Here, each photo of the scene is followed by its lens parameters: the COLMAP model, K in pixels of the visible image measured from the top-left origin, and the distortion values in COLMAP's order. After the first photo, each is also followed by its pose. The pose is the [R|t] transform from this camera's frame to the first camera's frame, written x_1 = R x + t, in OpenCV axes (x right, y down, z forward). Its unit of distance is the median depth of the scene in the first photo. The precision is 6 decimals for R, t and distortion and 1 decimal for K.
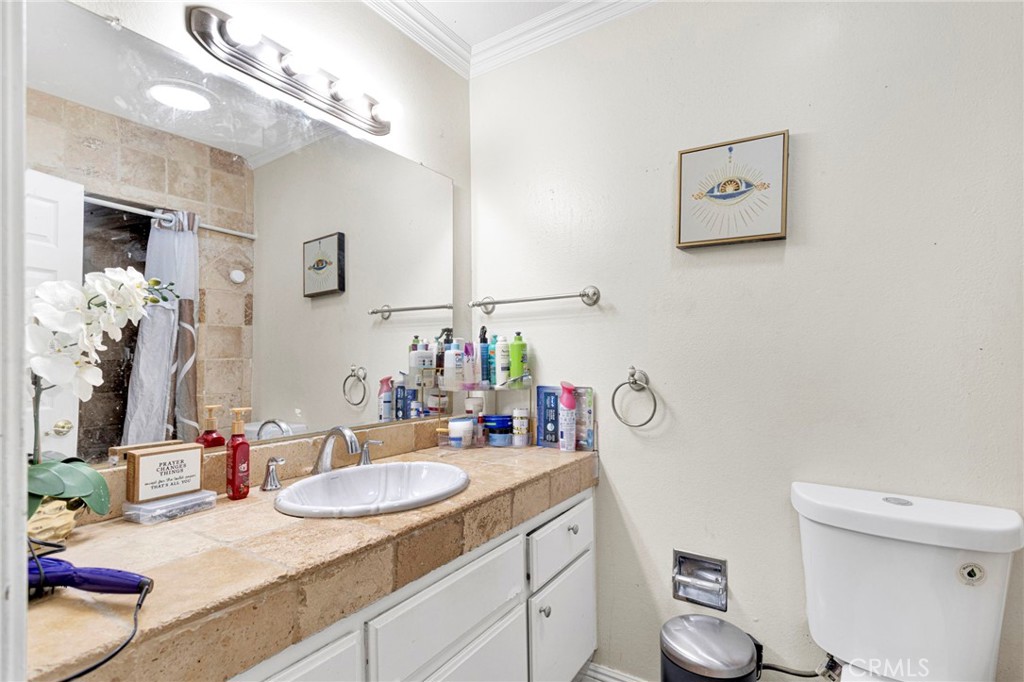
lens RADIAL K [[496.7, 0, 421.6], [0, 496.7, 281.1], [0, 0, 1]] dist [-0.001146, 0.003432]
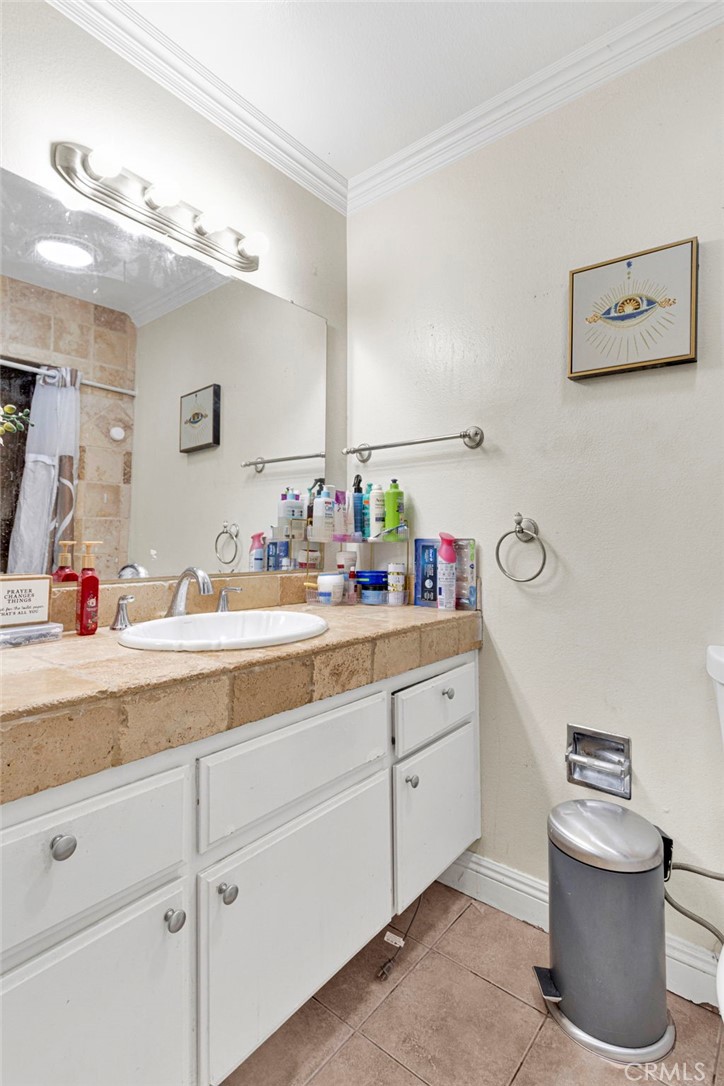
lens RADIAL K [[526.8, 0, 359.9], [0, 526.8, 542.4], [0, 0, 1]] dist [-0.001146, 0.003432]
pose [[0.993141, 0.008221, -0.116636, 0.253901], [-0.012723, 0.999200, -0.037909, 0.264515], [0.116231, 0.039133, 0.992451, 0.032949]]
